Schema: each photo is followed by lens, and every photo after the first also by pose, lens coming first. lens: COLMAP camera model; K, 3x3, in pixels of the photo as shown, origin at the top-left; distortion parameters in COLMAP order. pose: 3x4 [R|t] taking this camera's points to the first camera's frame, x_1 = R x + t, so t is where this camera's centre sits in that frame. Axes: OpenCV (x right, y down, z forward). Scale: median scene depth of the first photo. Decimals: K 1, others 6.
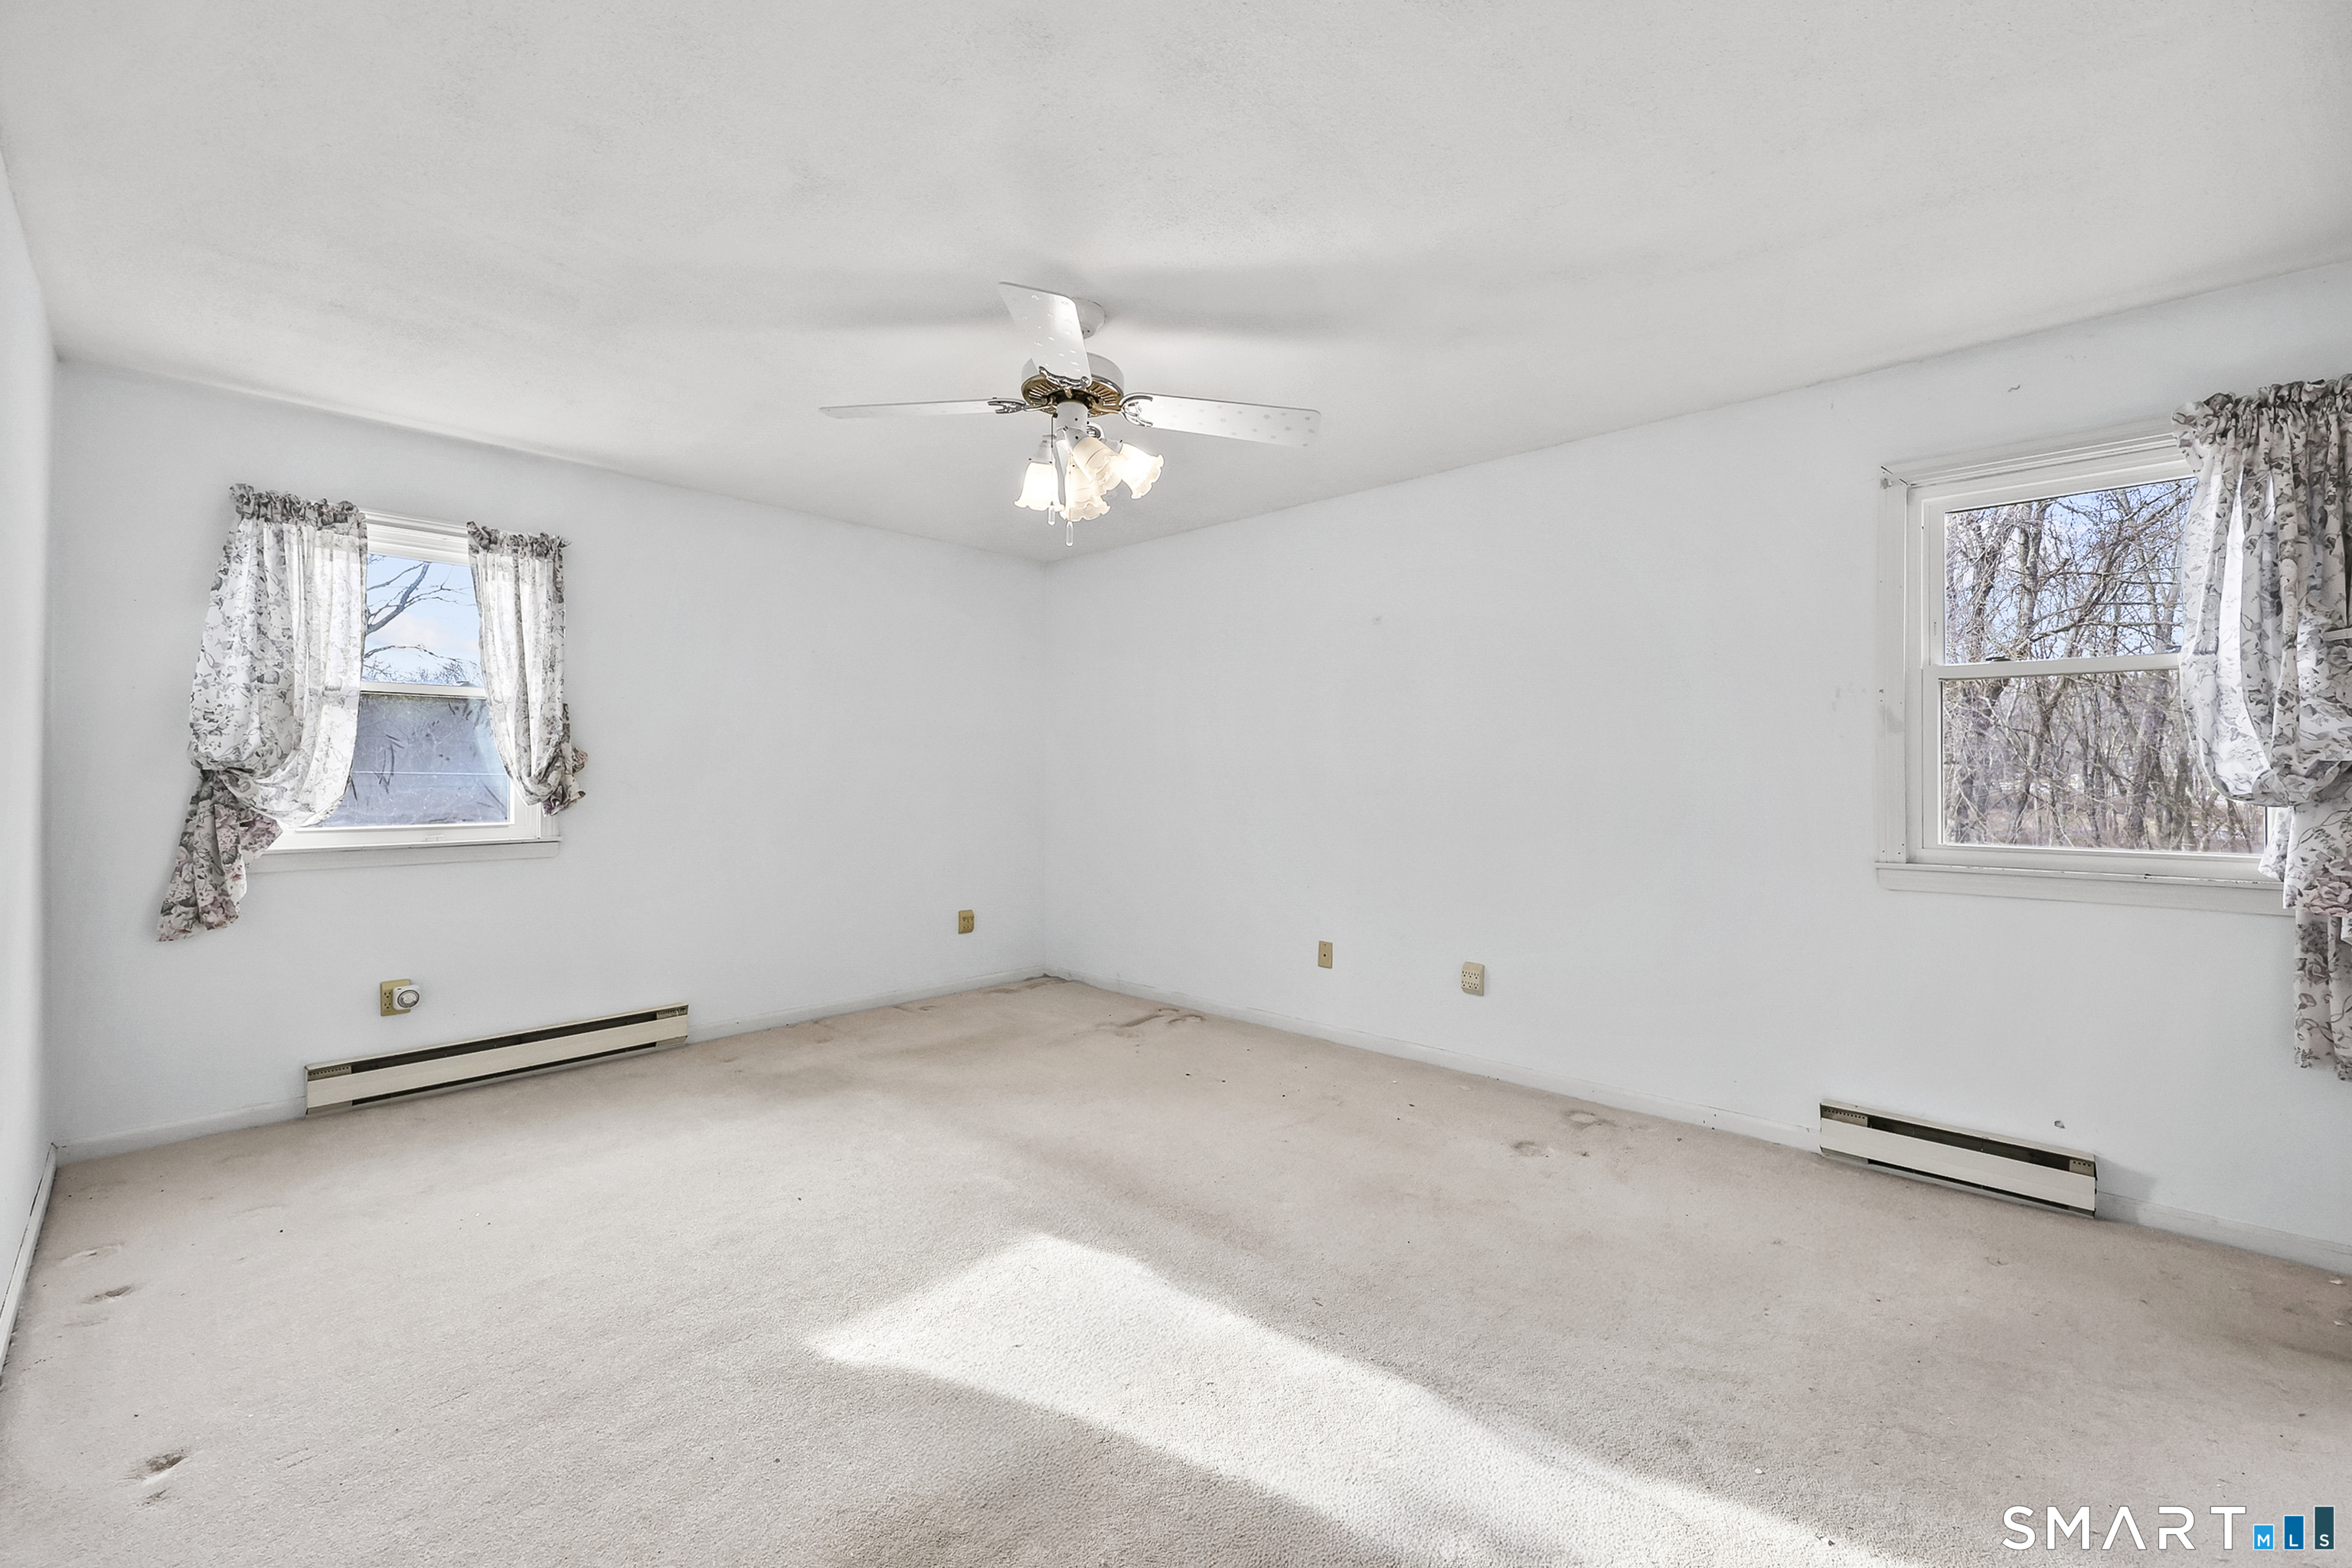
lens RADIAL K [[945.6, 0, 1178.8], [0, 945.6, 772.8], [0, 0, 1]] dist [0.001697, 0.000010]
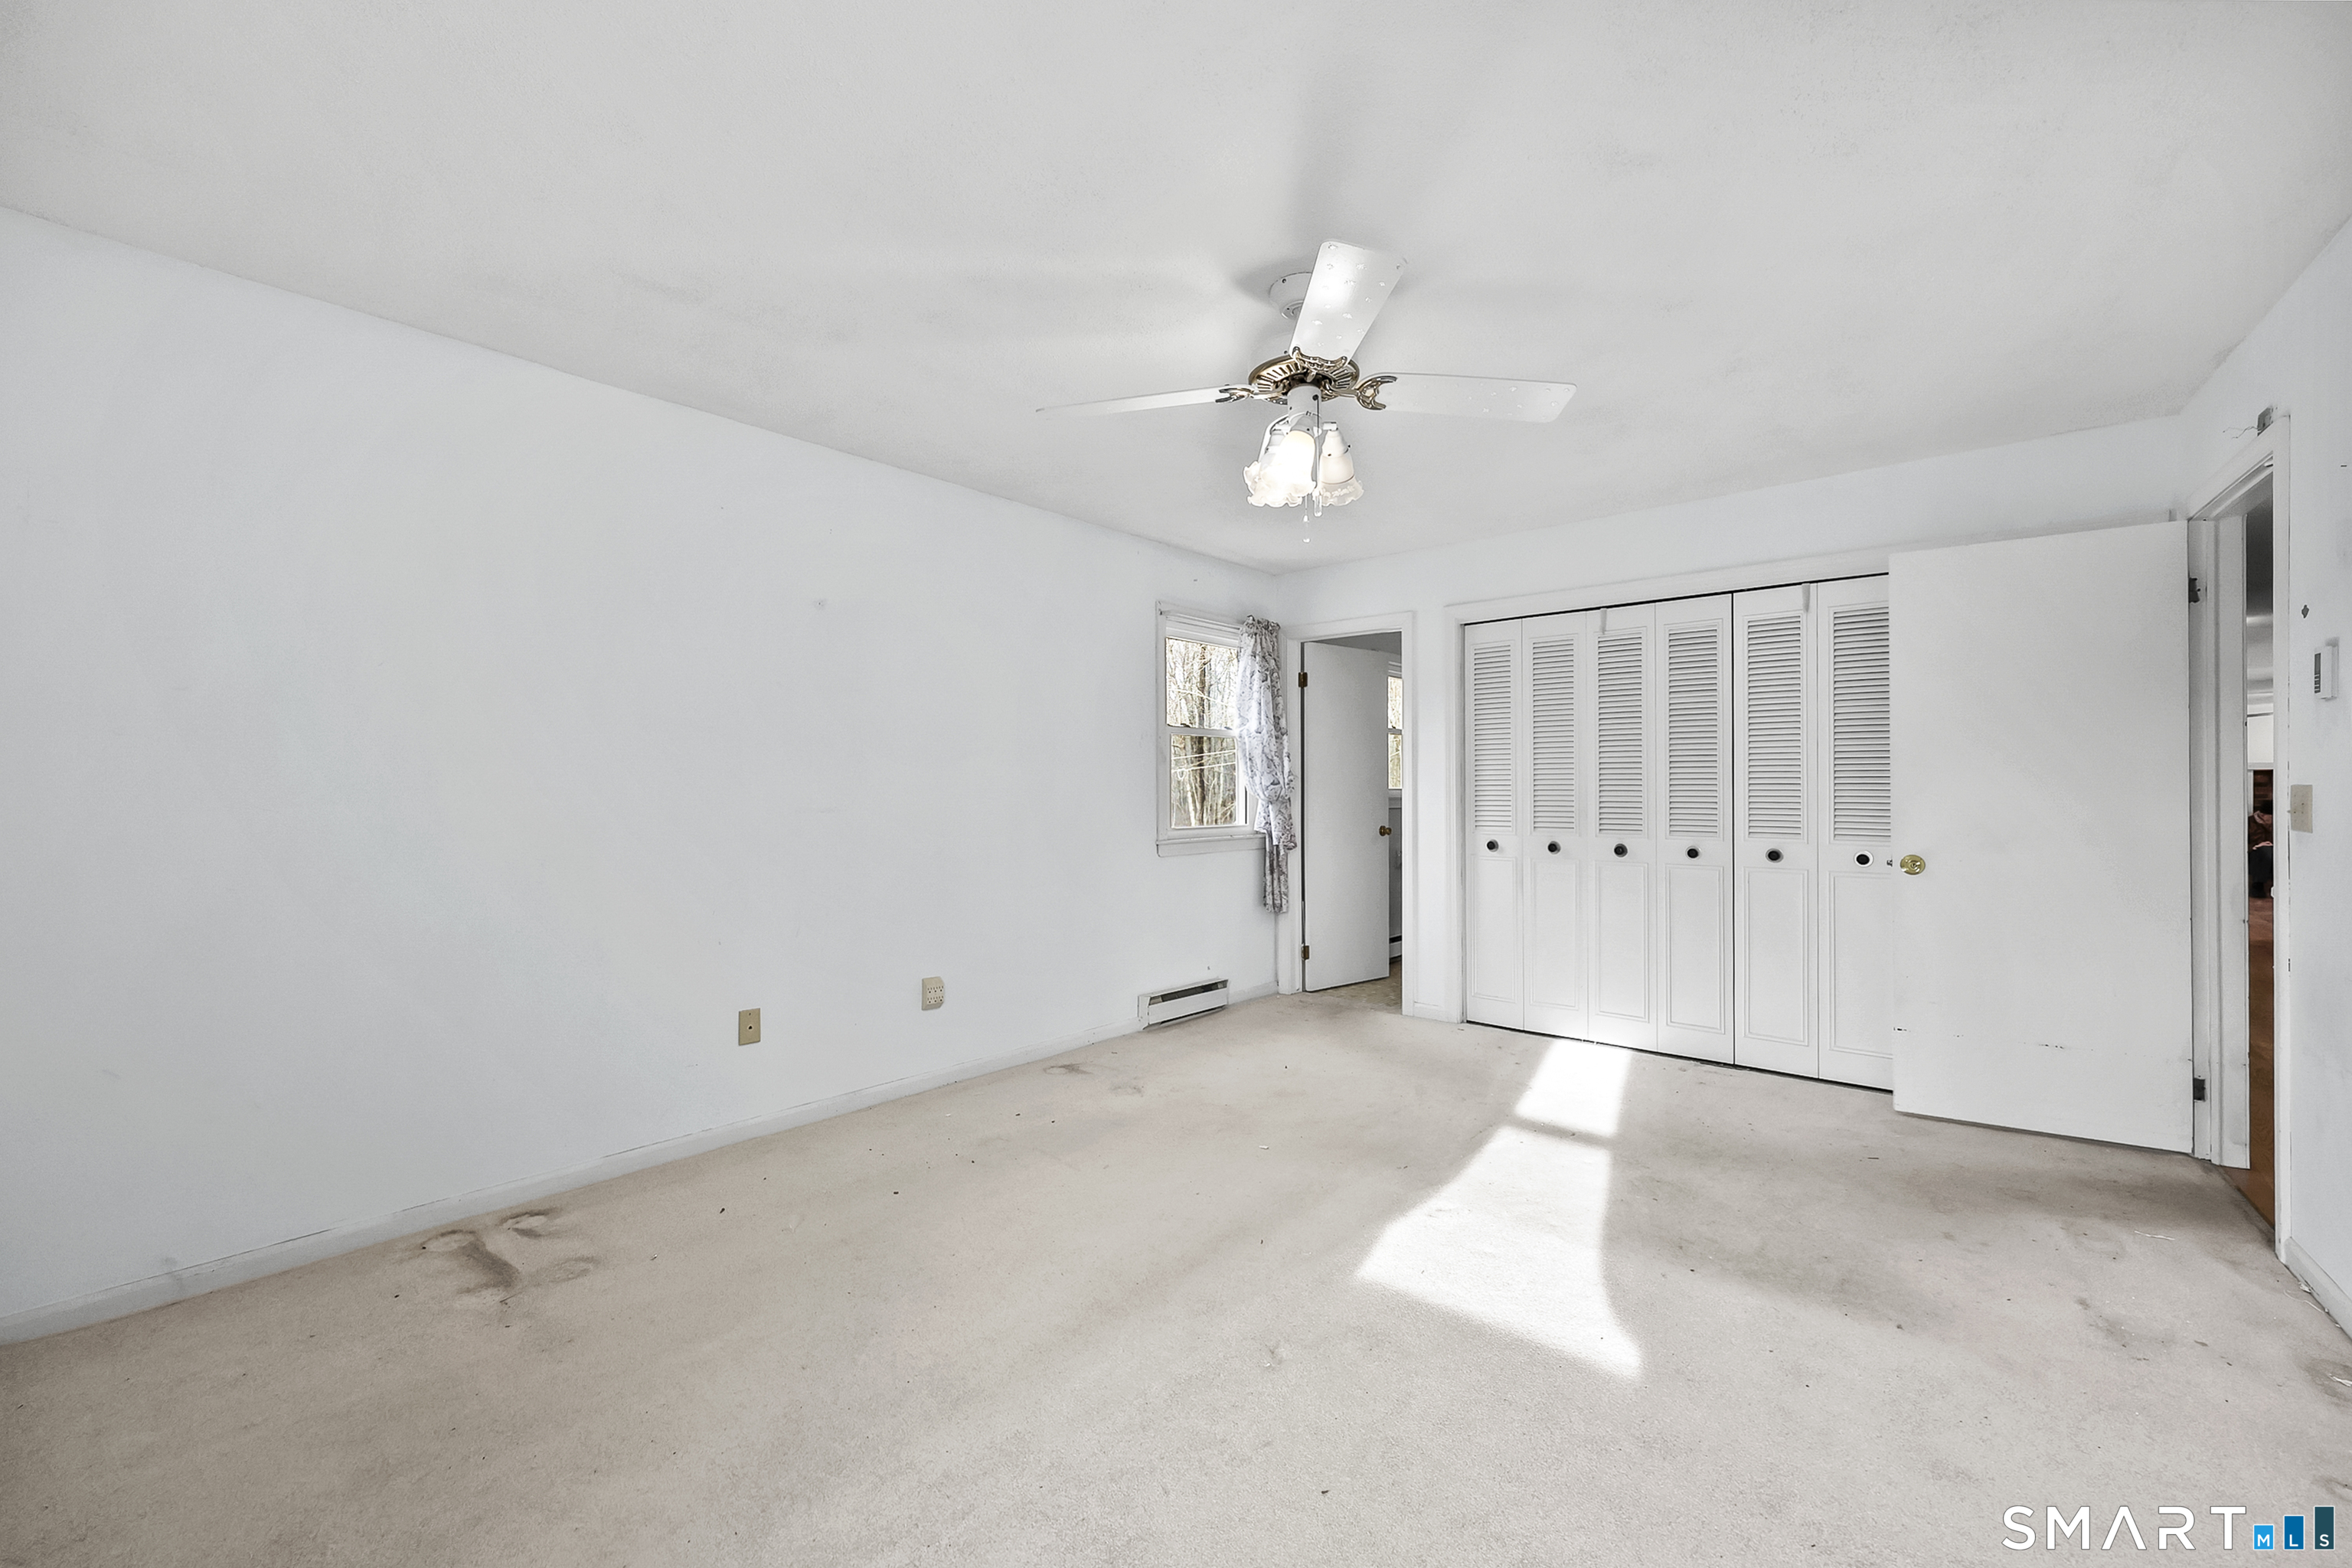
lens RADIAL K [[945.6, 0, 1178.9], [0, 945.6, 788.1], [0, 0, 1]] dist [0.001697, 0.000010]
pose [[-0.033609, -0.007407, 0.999408, -0.696697], [-0.008522, 0.999938, 0.007124, -0.007775], [-0.999399, -0.008278, -0.033670, 0.779715]]
